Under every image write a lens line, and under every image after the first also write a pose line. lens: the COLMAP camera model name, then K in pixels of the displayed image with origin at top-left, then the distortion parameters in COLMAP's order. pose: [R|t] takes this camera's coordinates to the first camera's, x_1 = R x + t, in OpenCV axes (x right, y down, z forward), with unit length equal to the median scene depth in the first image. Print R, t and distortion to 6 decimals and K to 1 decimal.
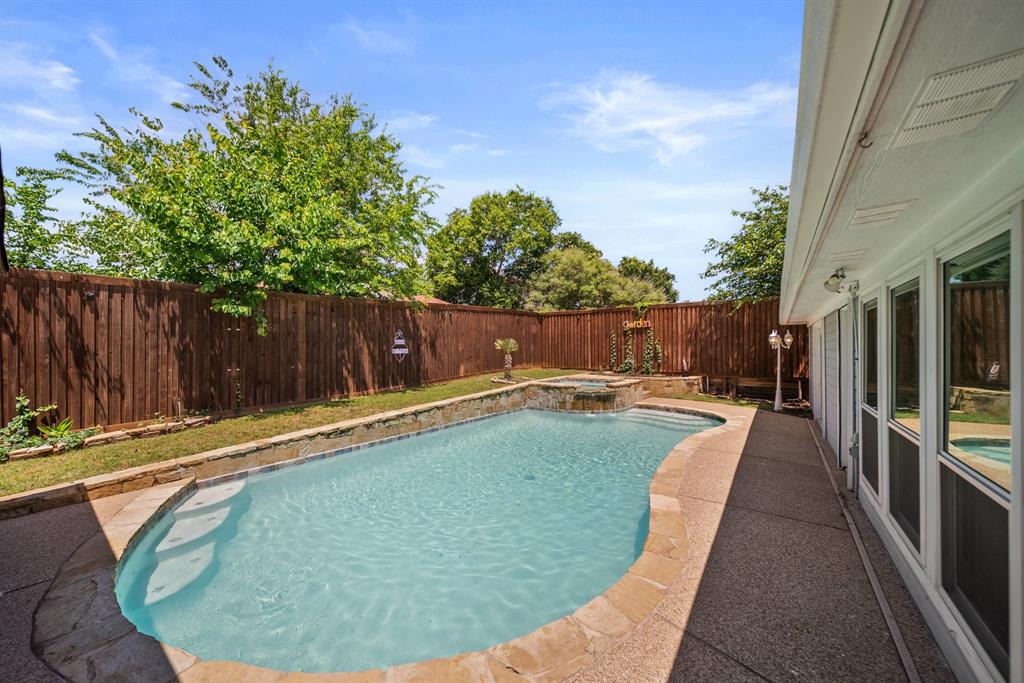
lens RADIAL K [[367.5, 0, 512.6], [0, 367.5, 345.4], [0, 0, 1]] dist [-0.003324, -0.000298]
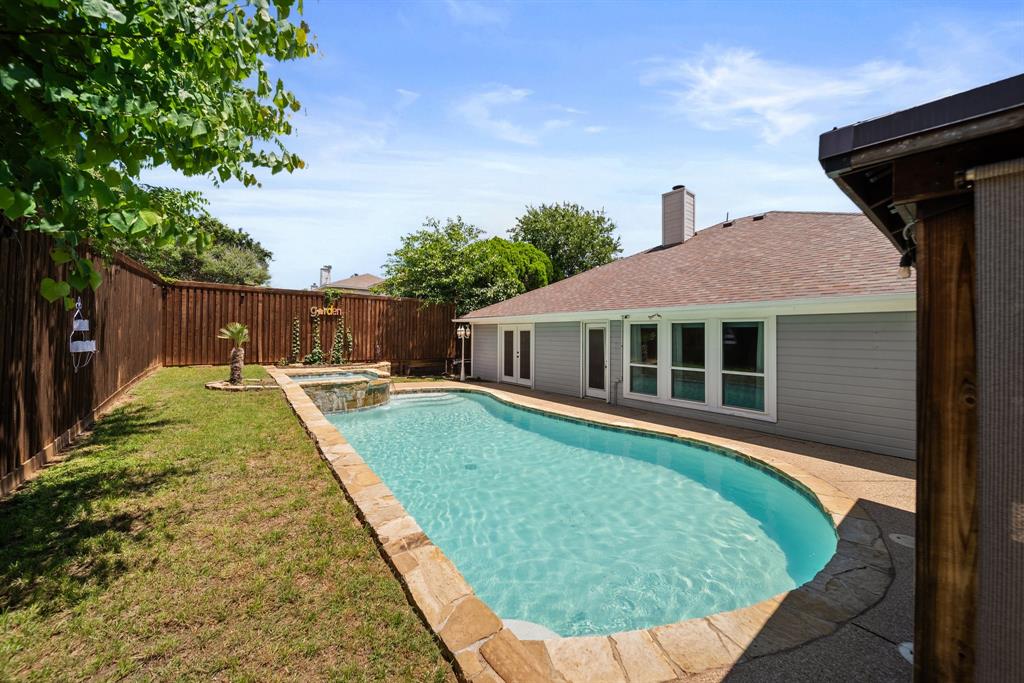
lens RADIAL K [[367.5, 0, 511.3], [0, 367.5, 334.0], [0, 0, 1]] dist [-0.003324, -0.000298]
pose [[0.269124, 0.008695, 0.963066, -0.605501], [-0.019231, 0.999808, -0.003653, -0.006538], [-0.962914, -0.017537, 0.269239, 0.405751]]
